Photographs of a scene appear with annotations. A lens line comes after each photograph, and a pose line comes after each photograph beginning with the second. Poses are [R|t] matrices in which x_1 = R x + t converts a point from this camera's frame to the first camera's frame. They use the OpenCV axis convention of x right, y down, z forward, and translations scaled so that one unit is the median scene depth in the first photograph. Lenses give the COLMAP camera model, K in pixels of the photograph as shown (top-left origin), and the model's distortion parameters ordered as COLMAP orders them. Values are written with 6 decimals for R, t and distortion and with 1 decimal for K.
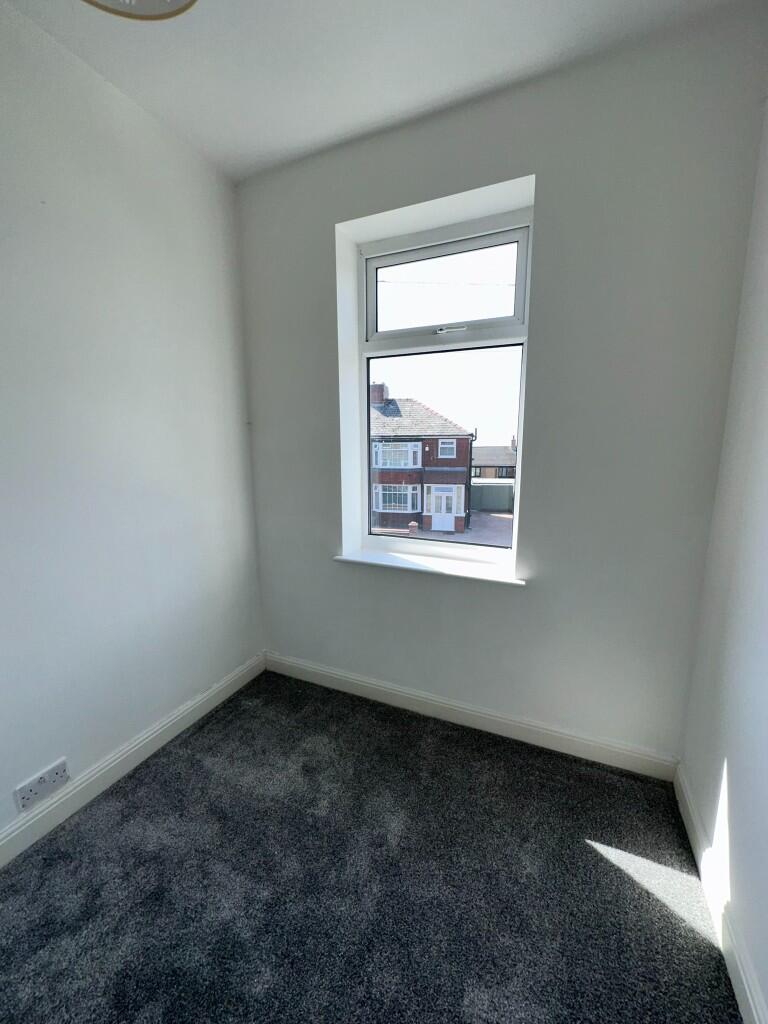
lens RADIAL K [[410.0, 0, 389.4], [0, 410.0, 512.0], [0, 0, 1]] dist [0.000583, 0.000238]
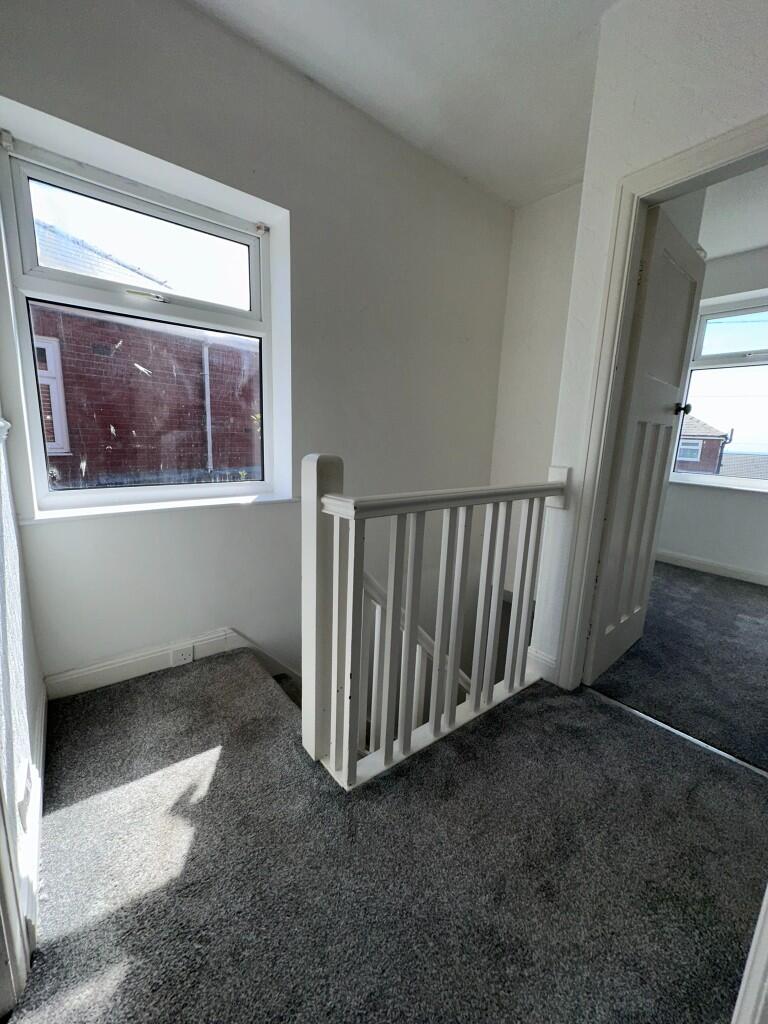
lens RADIAL K [[410.0, 0, 381.2], [0, 410.0, 510.9], [0, 0, 1]] dist [0.000583, 0.000238]
pose [[0.882870, 0.117760, -0.454613, -0.392761], [-0.116912, 0.992686, 0.030094, 0.373215], [0.454832, 0.026581, 0.890181, -1.299445]]
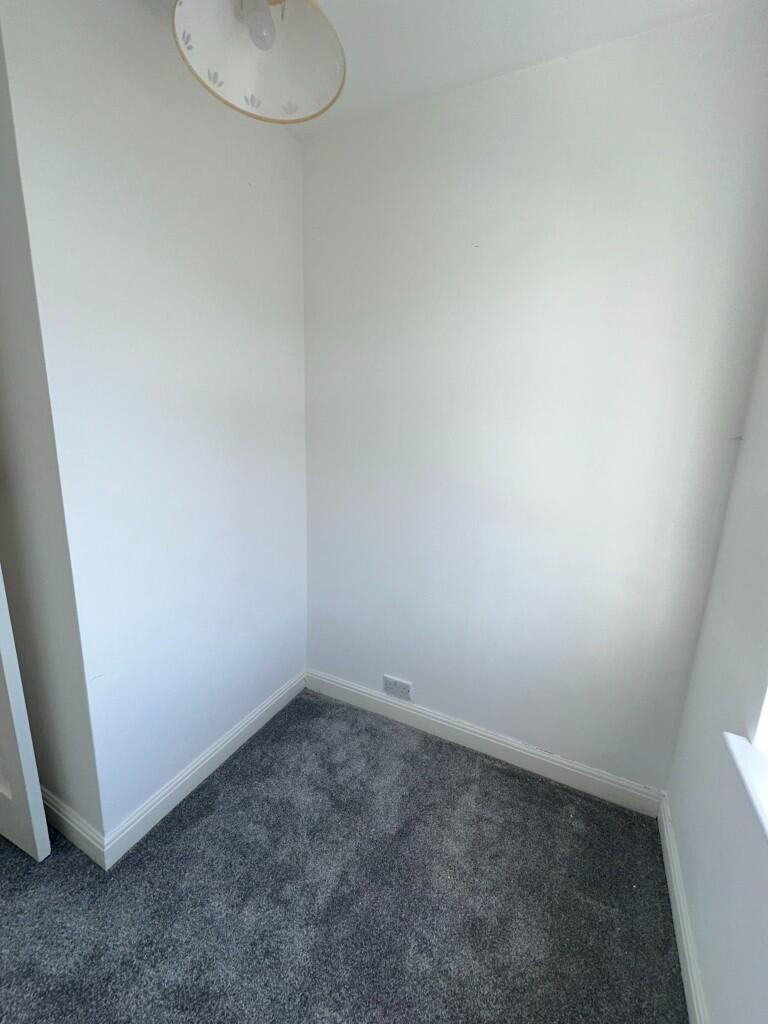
lens RADIAL K [[410.0, 0, 383.9], [0, 410.0, 512.8], [0, 0, 1]] dist [0.000583, 0.000238]
pose [[-0.053891, 0.207660, -0.976715, 0.323466], [-0.202629, 0.955512, 0.214333, -0.162118], [0.977772, 0.209461, -0.009416, 0.641306]]
